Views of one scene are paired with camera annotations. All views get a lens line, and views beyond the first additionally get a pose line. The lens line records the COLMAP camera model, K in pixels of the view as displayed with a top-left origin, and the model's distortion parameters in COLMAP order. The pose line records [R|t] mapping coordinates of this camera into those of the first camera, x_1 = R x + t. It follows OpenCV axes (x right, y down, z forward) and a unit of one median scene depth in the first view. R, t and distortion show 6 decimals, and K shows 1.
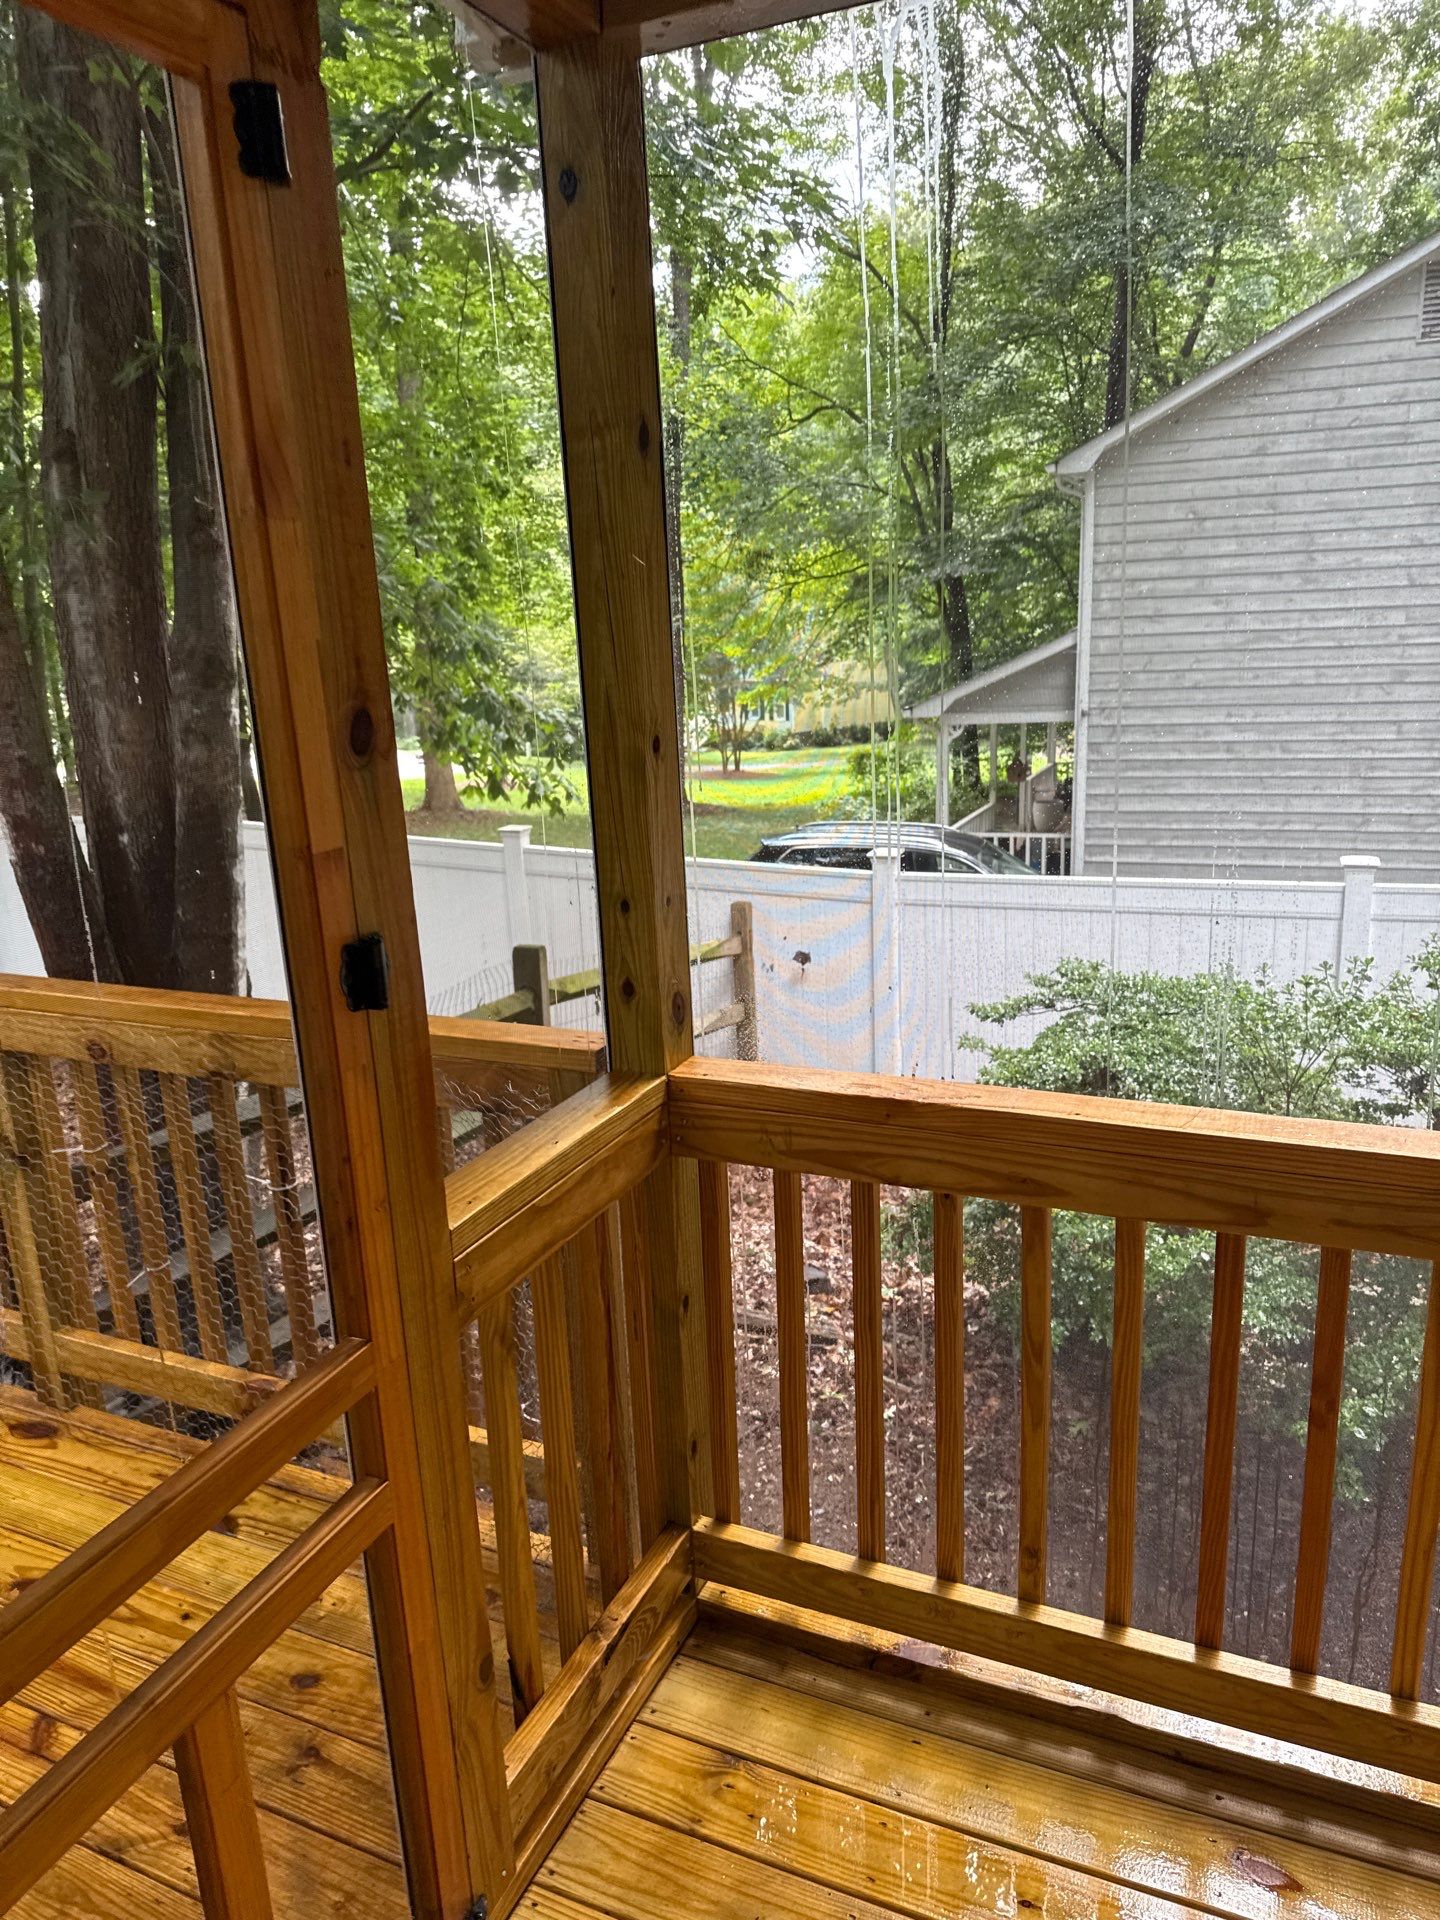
lens RADIAL K [[1358.8, 0, 720.0], [0, 1358.8, 960.0], [0, 0, 1]] dist [0.077413, -0.099533]
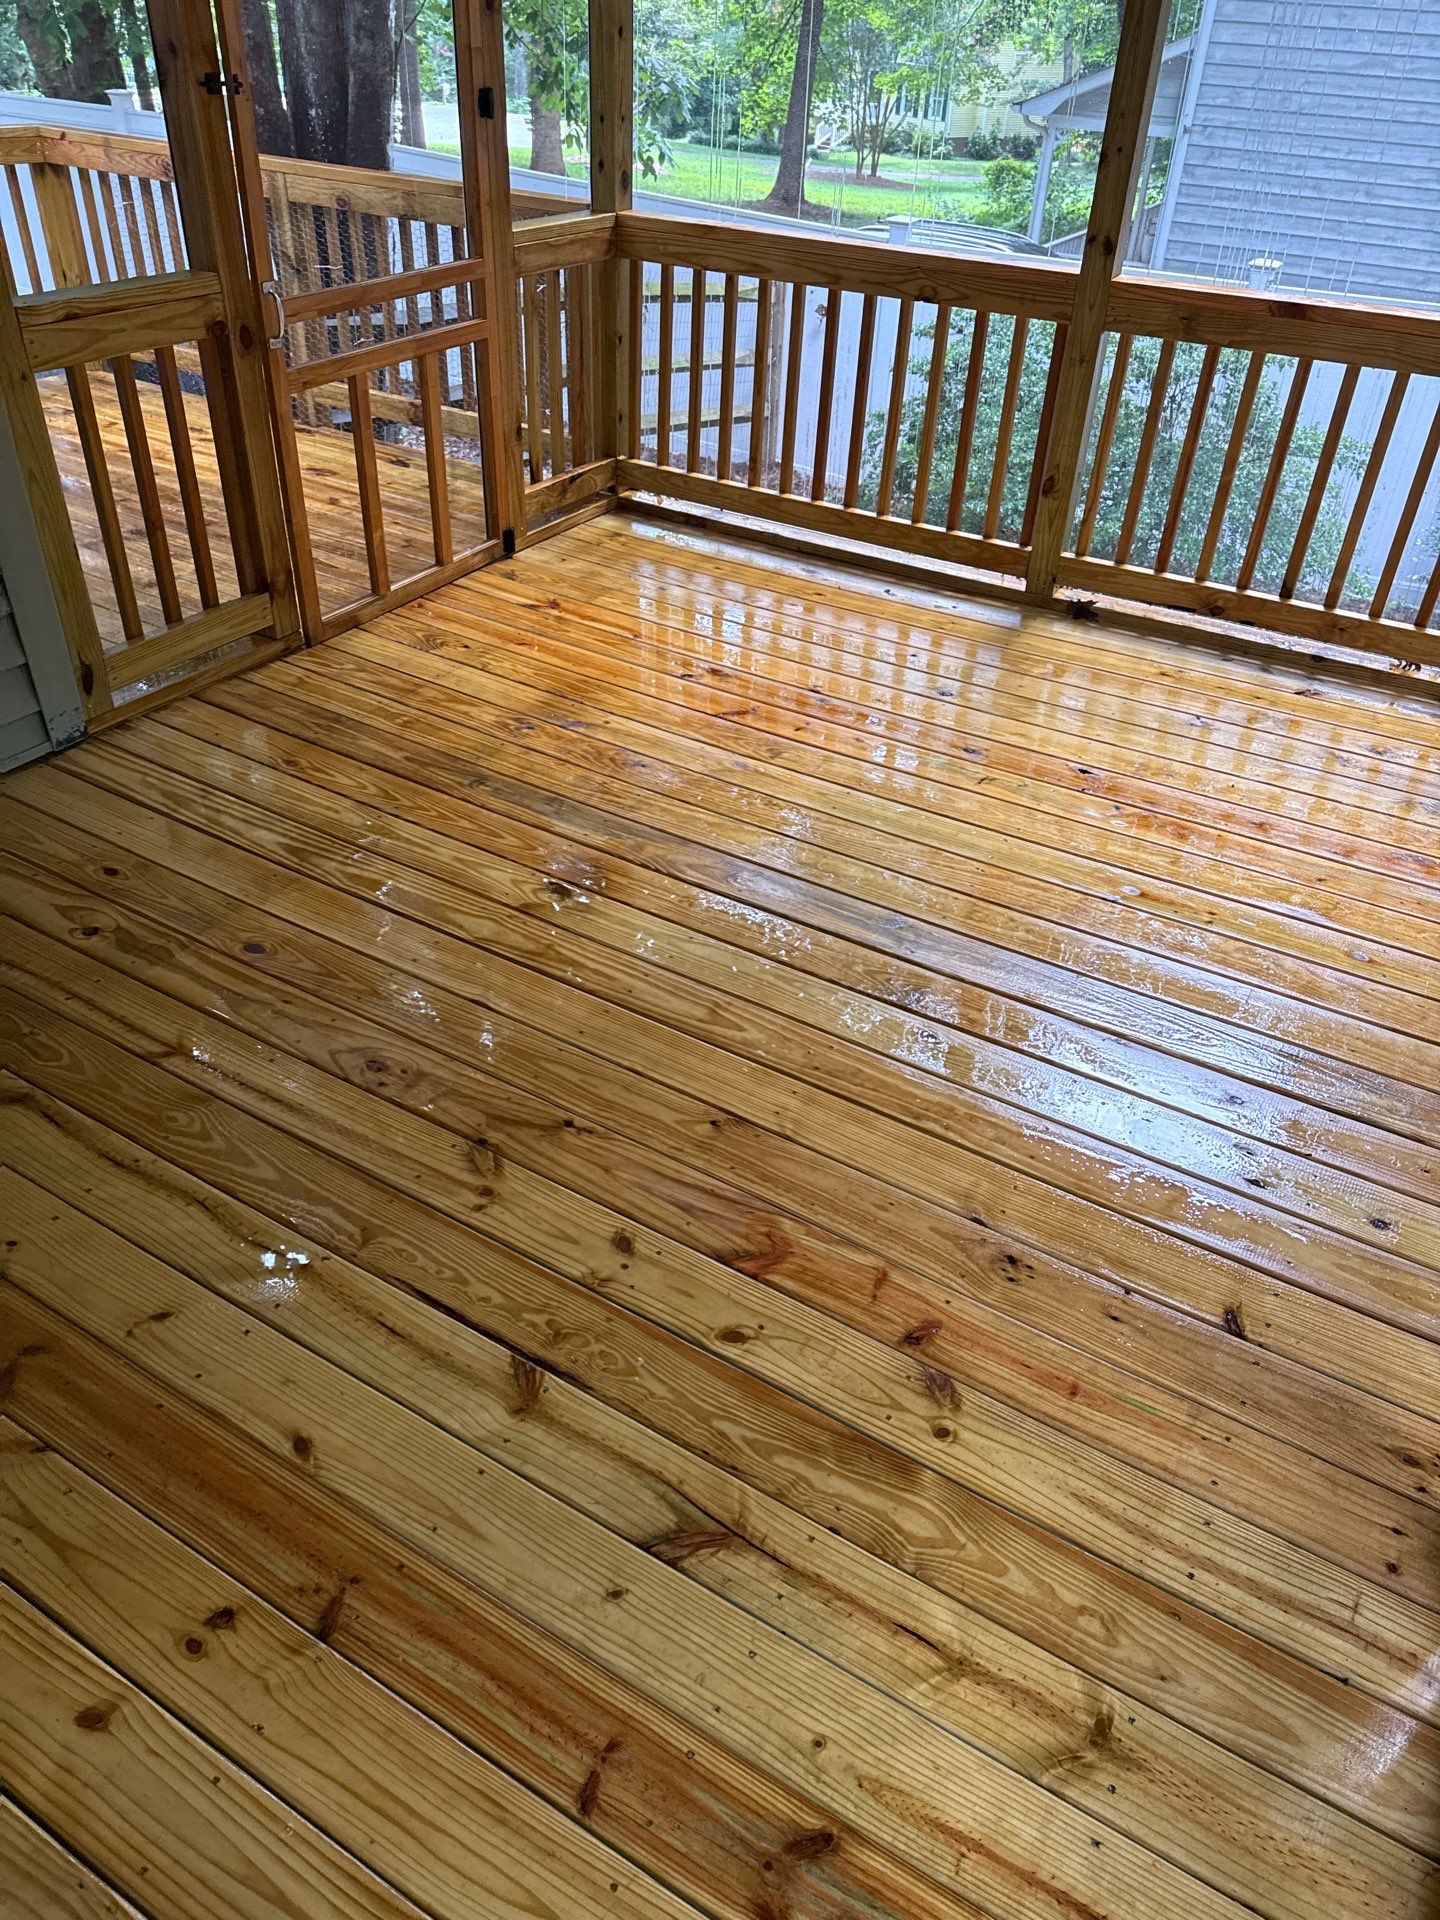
lens RADIAL K [[1358.8, 0, 720.0], [0, 1358.8, 960.0], [0, 0, 1]] dist [0.077413, -0.099533]
pose [[0.990548, 0.132794, -0.034344, 0.054623], [-0.110686, 0.921756, 0.371637, 0.052914], [0.081008, -0.364322, 0.927743, -0.223381]]
